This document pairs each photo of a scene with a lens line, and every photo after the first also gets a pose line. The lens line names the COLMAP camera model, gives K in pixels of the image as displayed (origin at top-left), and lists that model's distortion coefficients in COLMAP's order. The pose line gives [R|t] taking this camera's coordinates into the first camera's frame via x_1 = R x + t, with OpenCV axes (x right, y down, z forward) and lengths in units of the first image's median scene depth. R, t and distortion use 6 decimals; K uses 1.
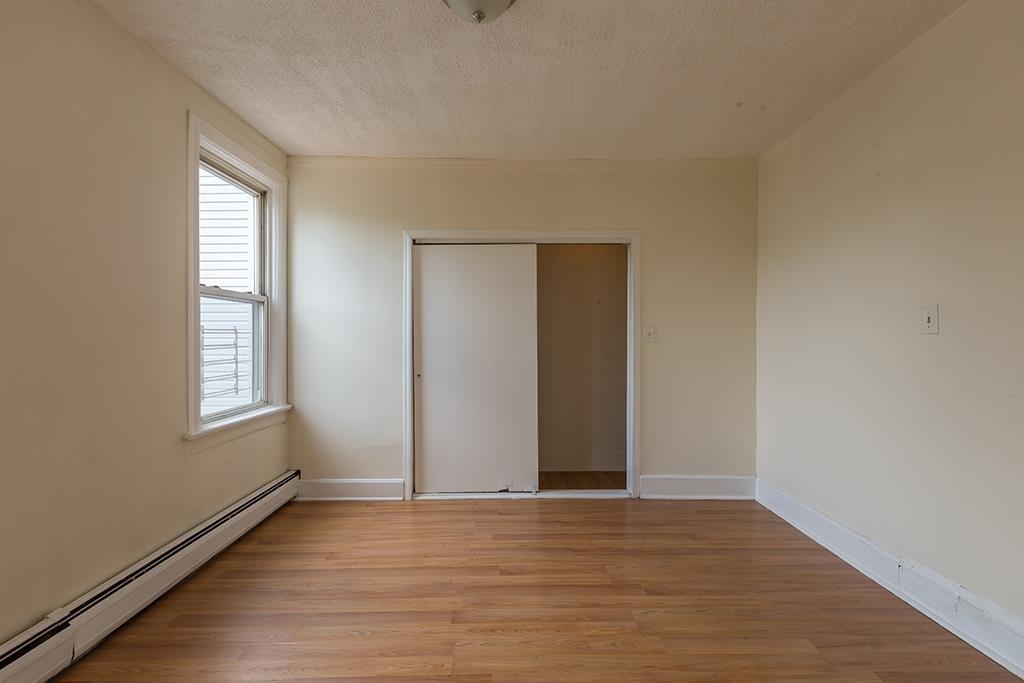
lens RADIAL K [[465.4, 0, 514.2], [0, 465.4, 343.7], [0, 0, 1]] dist [0.004697, -0.000117]
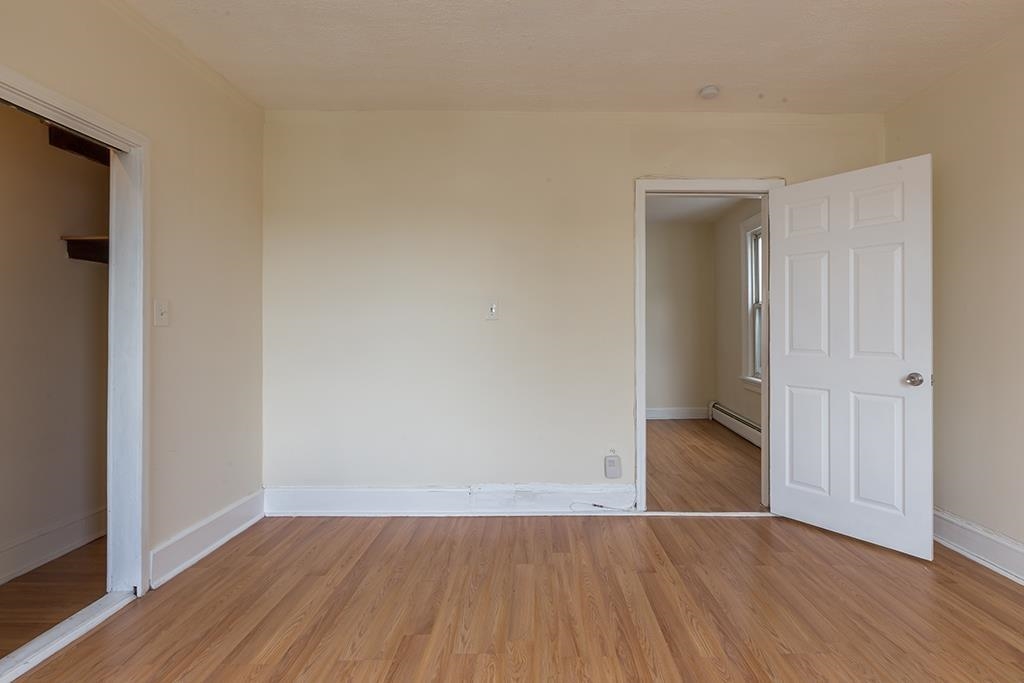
lens RADIAL K [[479.9, 0, 541.5], [0, 479.9, 330.6], [0, 0, 1]] dist [-0.001242, -0.000306]
pose [[-0.008825, 0.001591, 0.999960, -0.526649], [0.011762, 0.999930, -0.001487, 0.014060], [-0.999892, 0.011748, -0.008843, 0.770780]]
